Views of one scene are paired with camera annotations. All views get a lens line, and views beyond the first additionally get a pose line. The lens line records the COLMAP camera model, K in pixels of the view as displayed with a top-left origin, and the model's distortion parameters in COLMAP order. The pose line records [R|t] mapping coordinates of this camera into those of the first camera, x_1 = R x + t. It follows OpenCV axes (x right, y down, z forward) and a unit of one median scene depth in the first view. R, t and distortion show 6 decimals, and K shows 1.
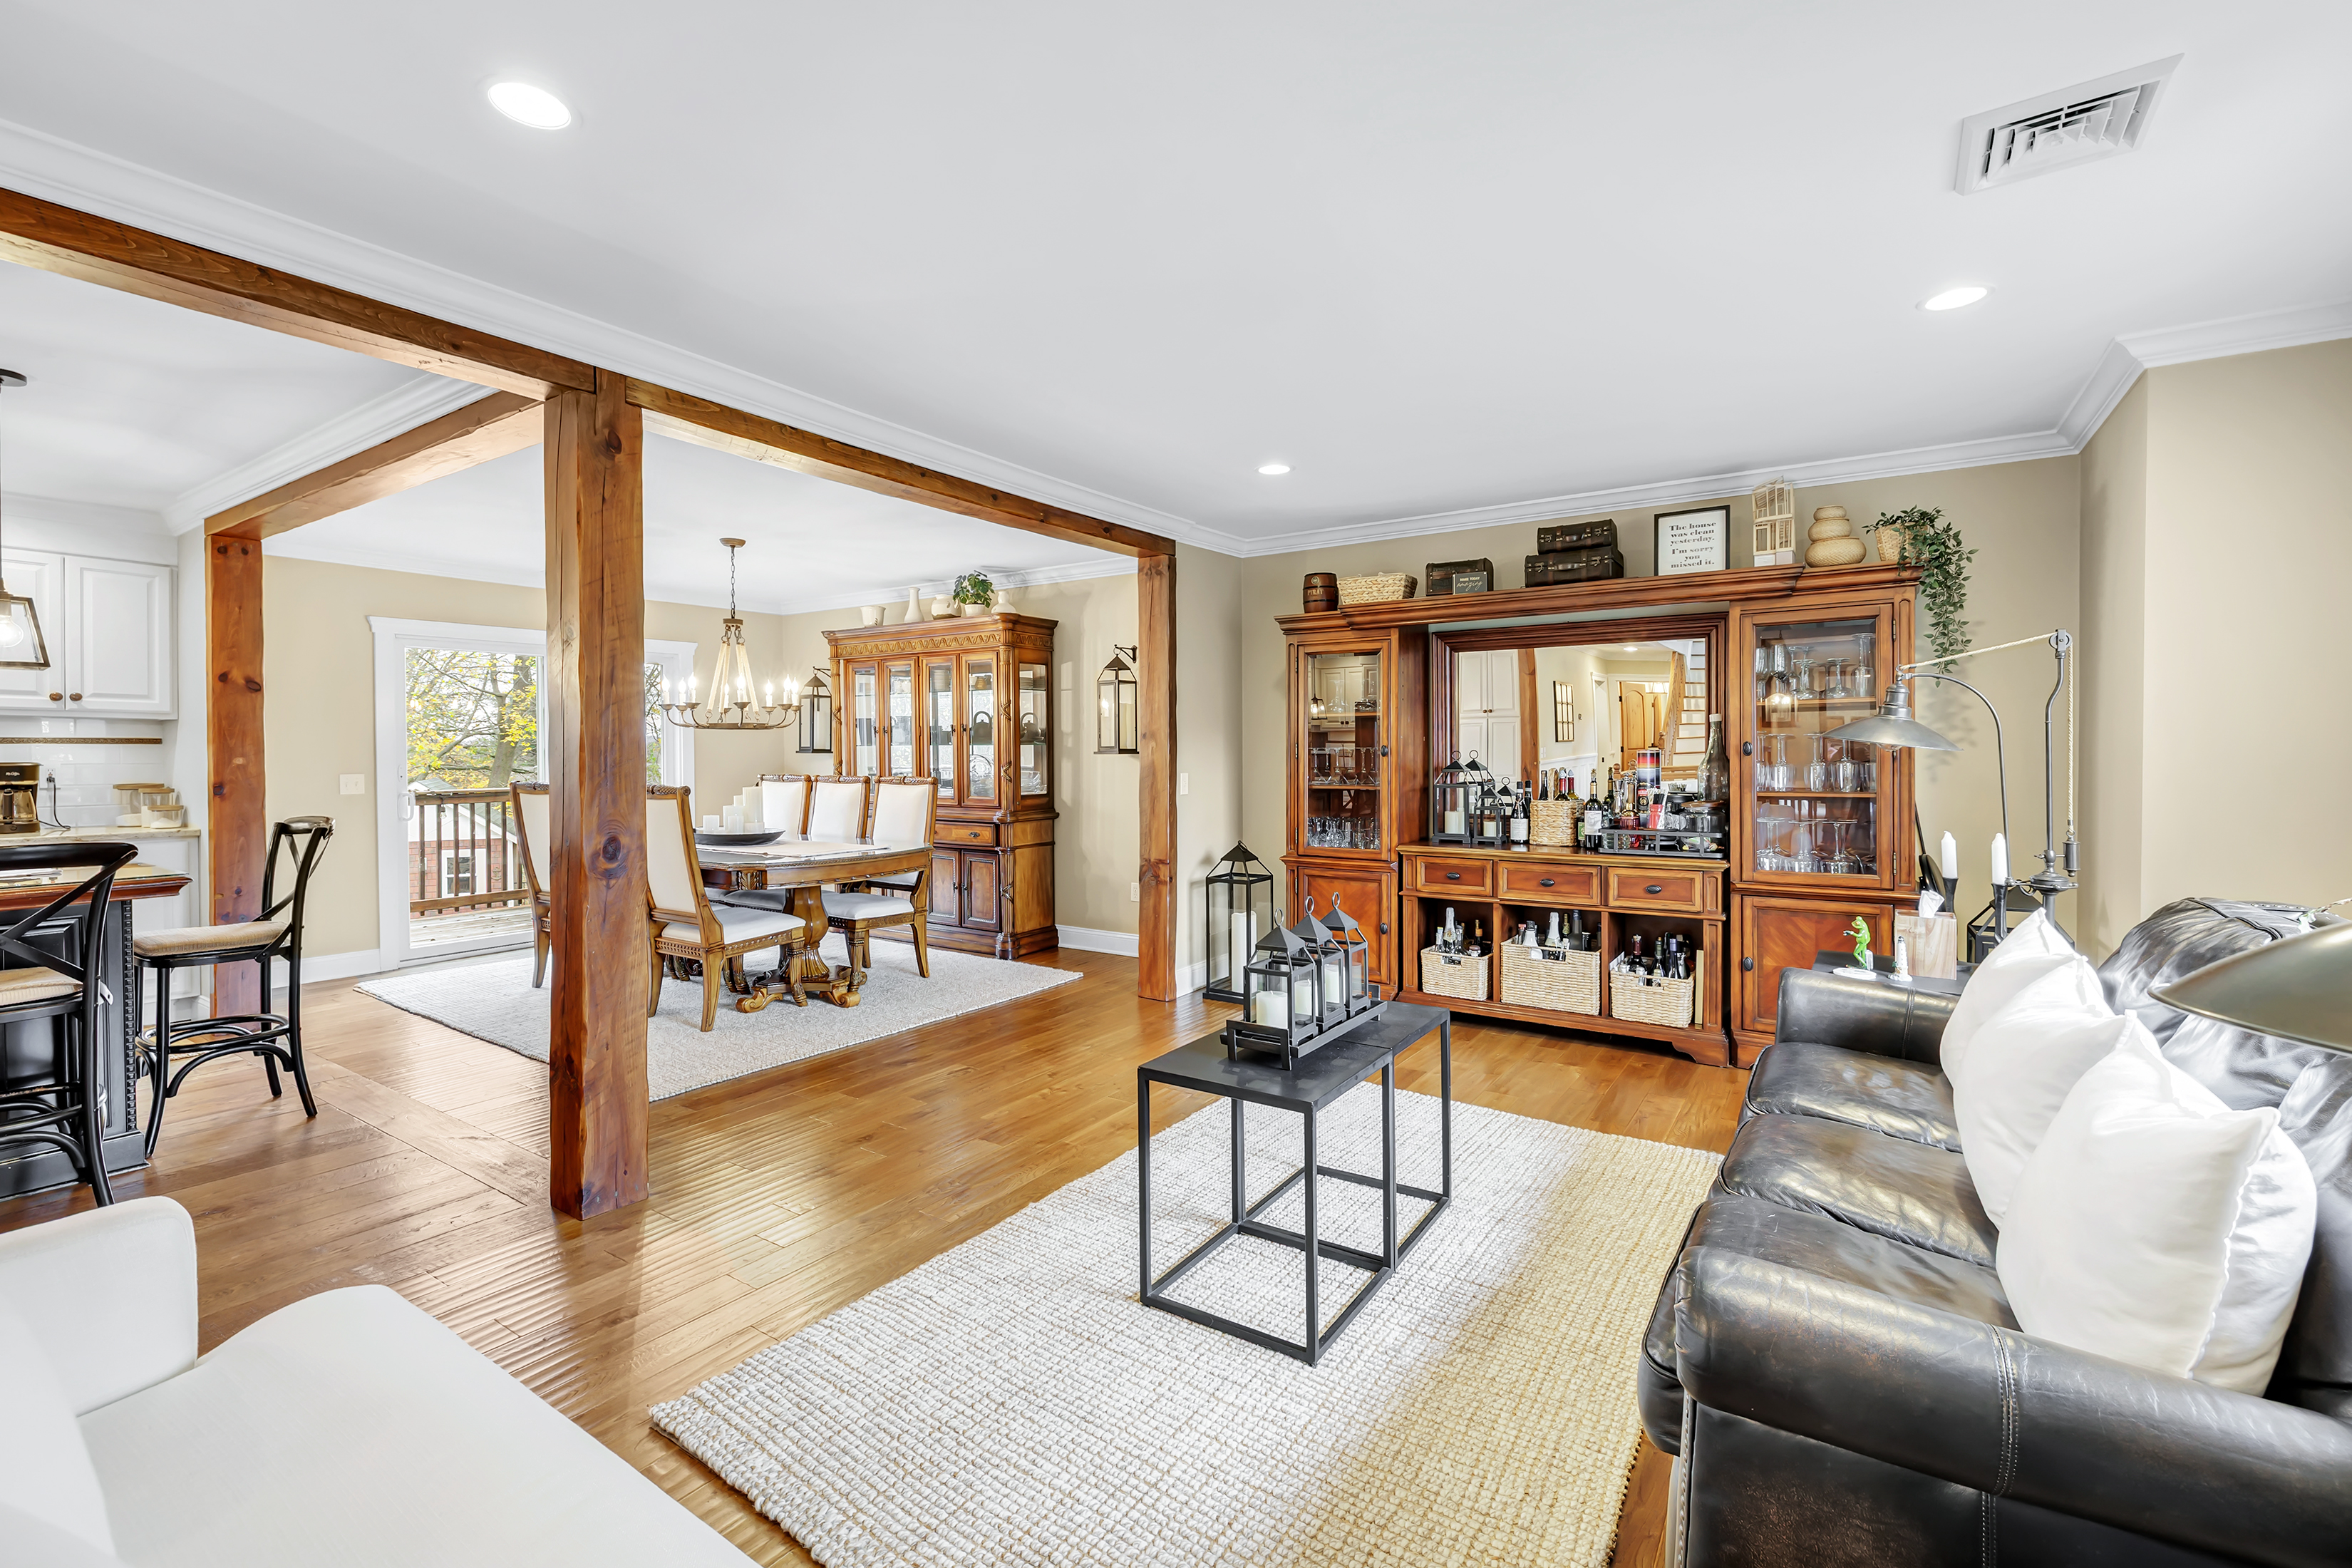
lens RADIAL K [[1001.9, 0, 1164.3], [0, 1001.9, 763.3], [0, 0, 1]] dist [0.003253, -0.000132]
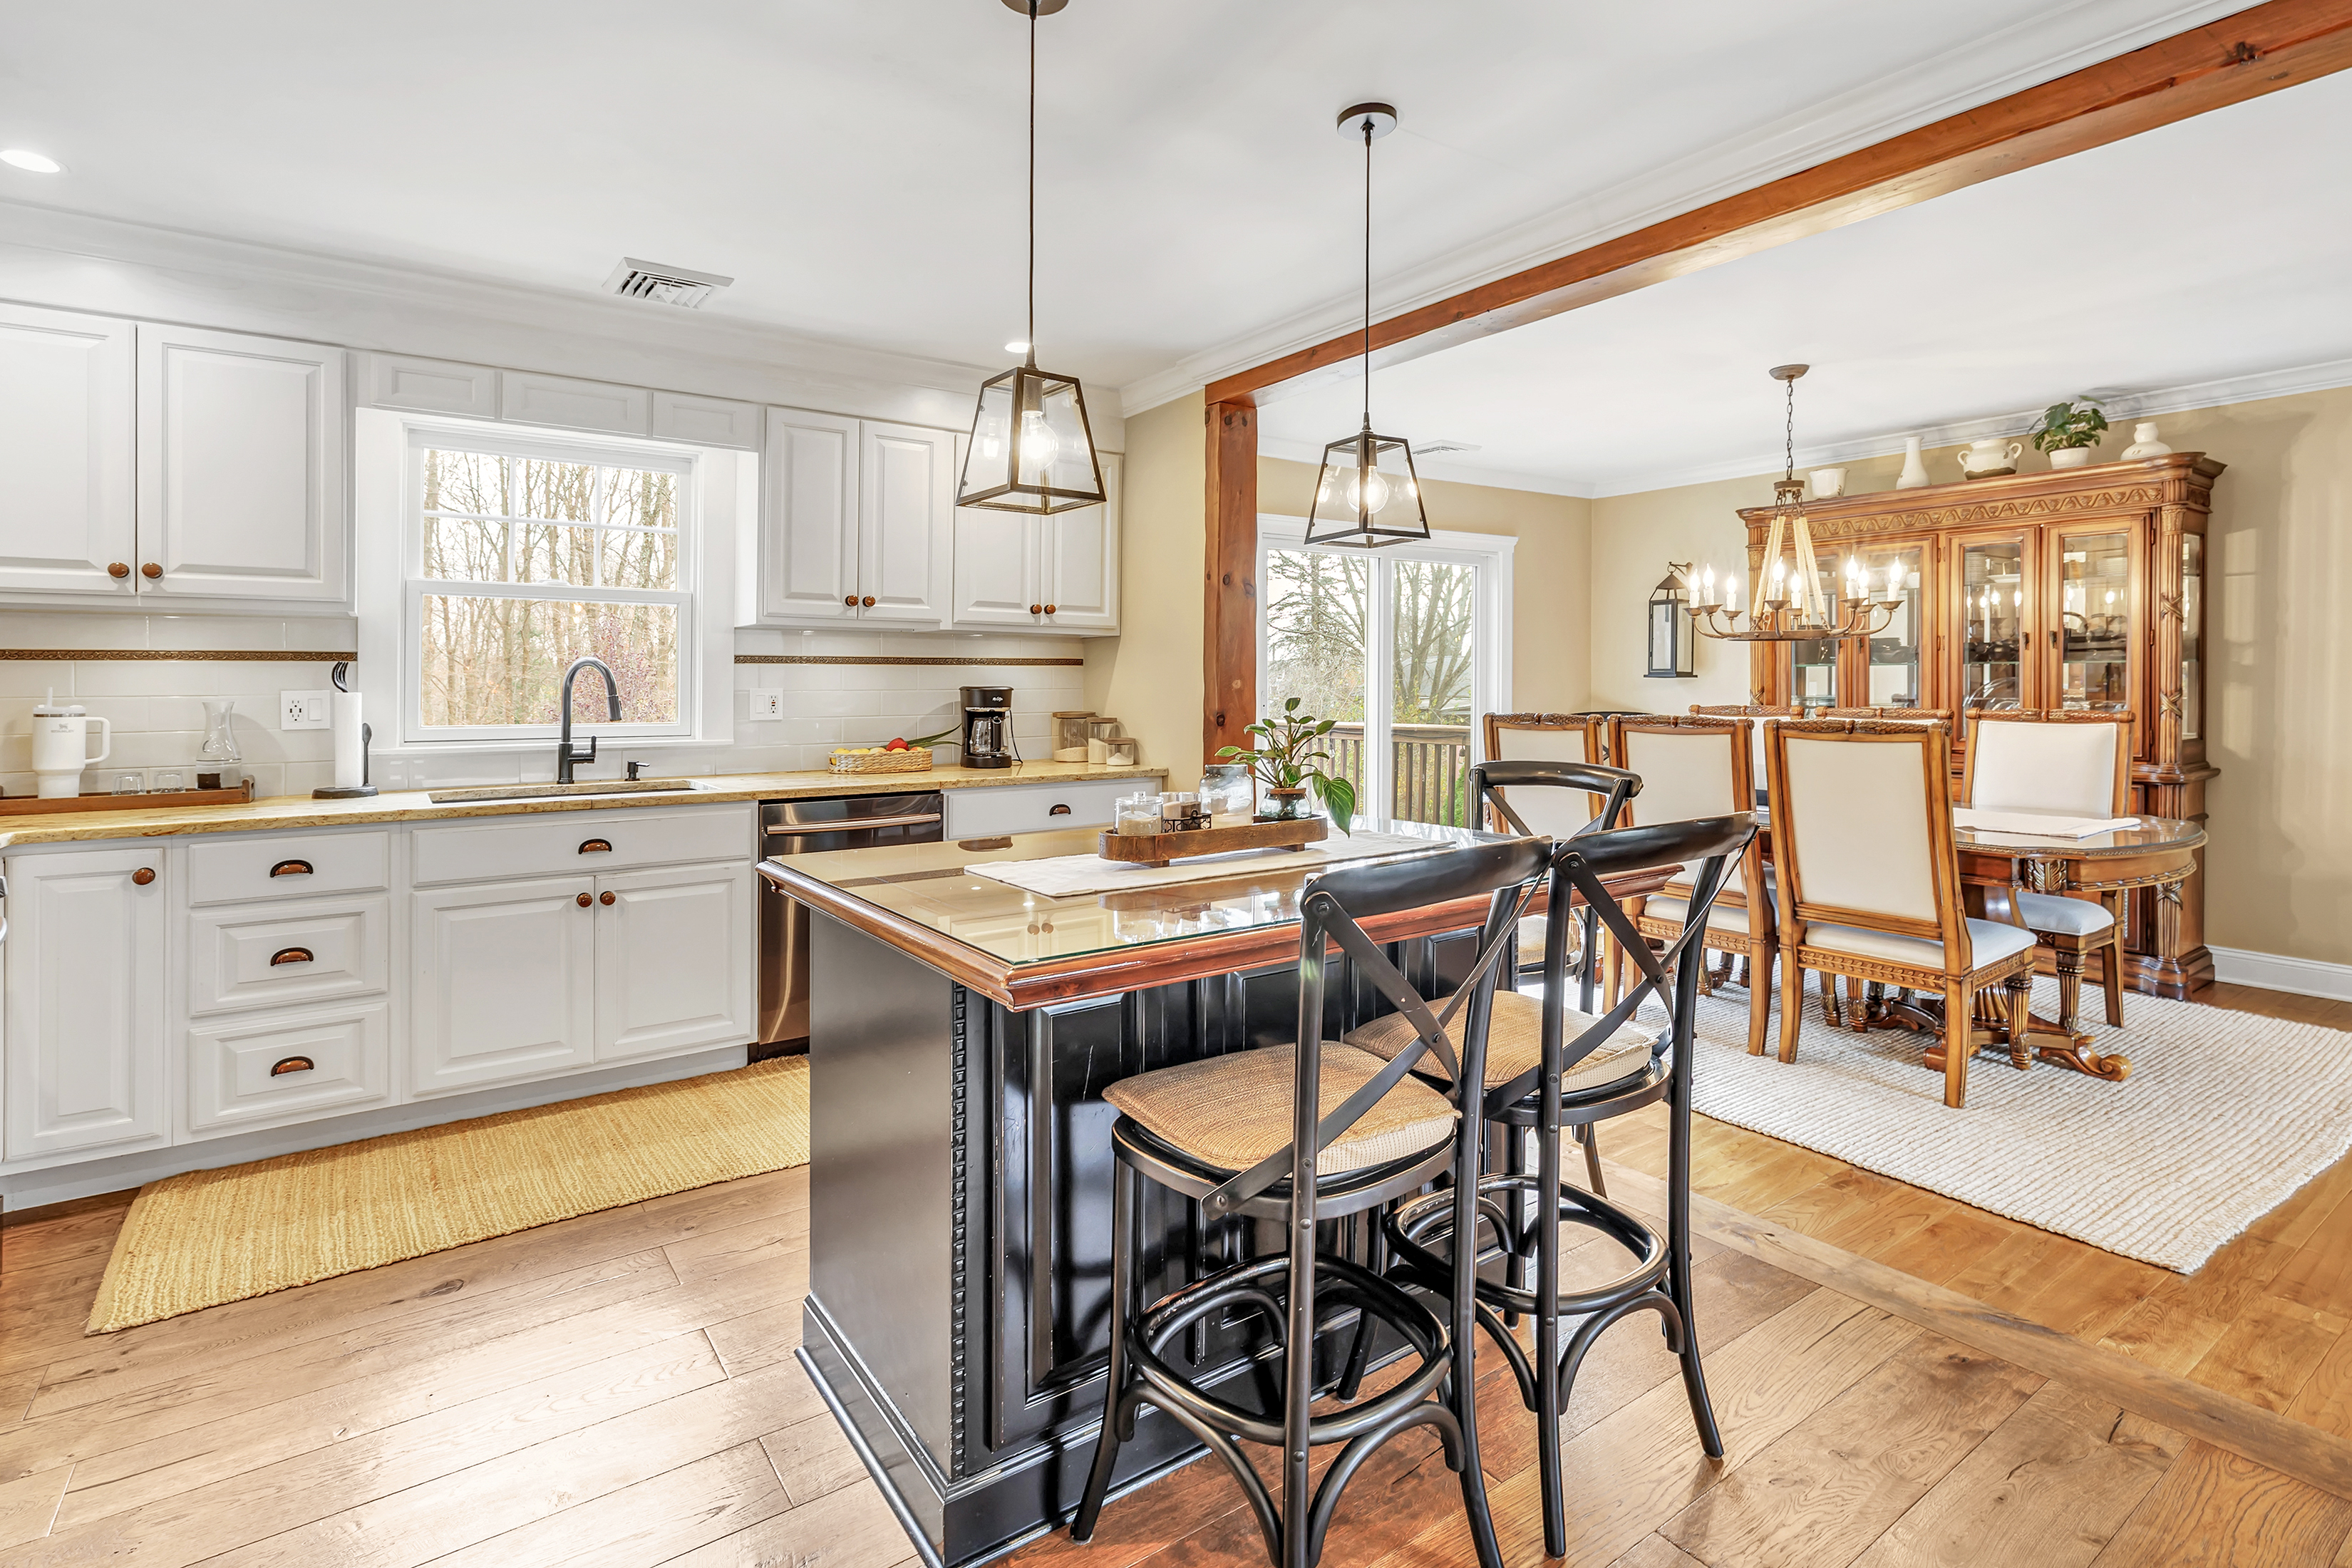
lens RADIAL K [[1115.0, 0, 1108.2], [0, 1115.0, 679.1], [0, 0, 1]] dist [0.004708, -0.000516]
pose [[0.925917, -0.002642, -0.377717, -0.662278], [-0.003406, 0.999876, -0.015344, 0.007364], [0.377711, 0.015494, 0.925794, 0.138026]]
